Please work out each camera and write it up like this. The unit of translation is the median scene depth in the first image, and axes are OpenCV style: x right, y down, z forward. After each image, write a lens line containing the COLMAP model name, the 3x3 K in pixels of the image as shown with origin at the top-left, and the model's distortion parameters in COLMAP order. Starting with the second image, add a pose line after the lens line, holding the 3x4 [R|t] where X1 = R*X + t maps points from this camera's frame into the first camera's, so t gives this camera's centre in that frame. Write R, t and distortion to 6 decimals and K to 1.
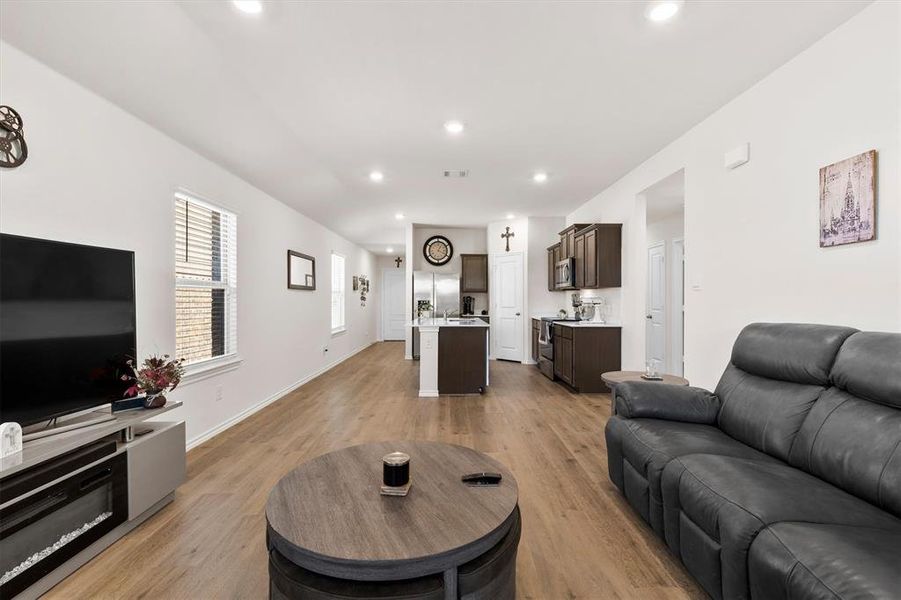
lens RADIAL K [[408.5, 0, 458.6], [0, 408.5, 299.6], [0, 0, 1]] dist [0.007969, -0.002376]
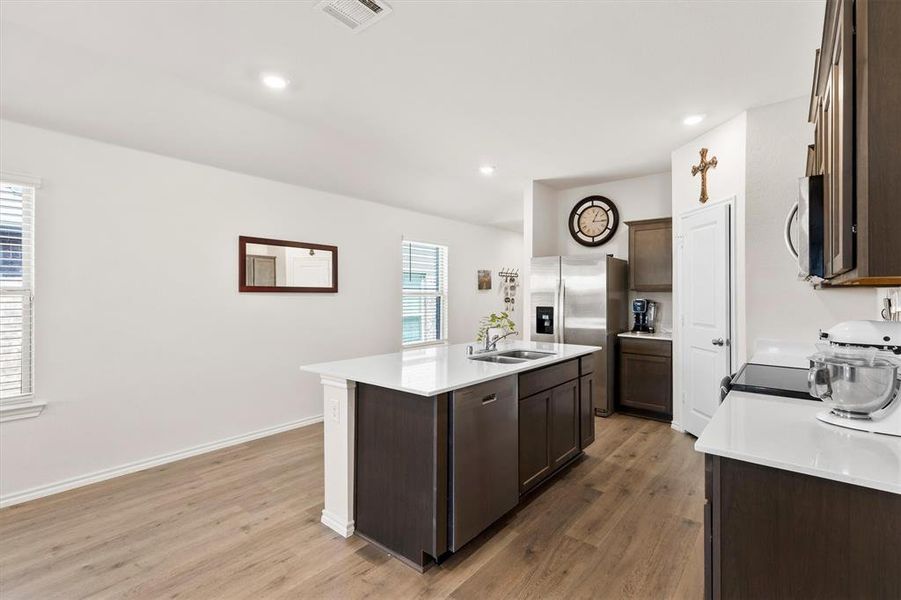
lens RADIAL K [[408.5, 0, 459.7], [0, 408.5, 296.0], [0, 0, 1]] dist [0.007969, -0.002376]
pose [[0.761656, 0.000543, -0.647981, 0.246402], [0.000779, 0.999998, 0.001754, -0.017001], [0.647981, -0.001840, 0.761654, 0.559134]]
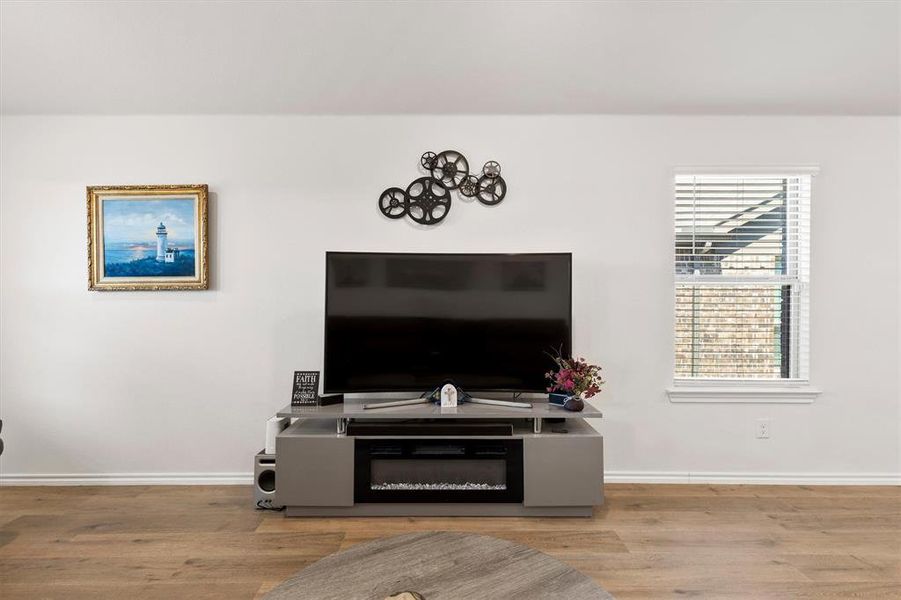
lens RADIAL K [[408.5, 0, 451.7], [0, 408.5, 299.3], [0, 0, 1]] dist [0.007969, -0.002376]
pose [[-0.022951, -0.001622, -0.999735, 0.083909], [-0.003362, 0.999993, -0.001545, 0.000951], [0.999731, 0.003325, -0.022956, 0.255828]]
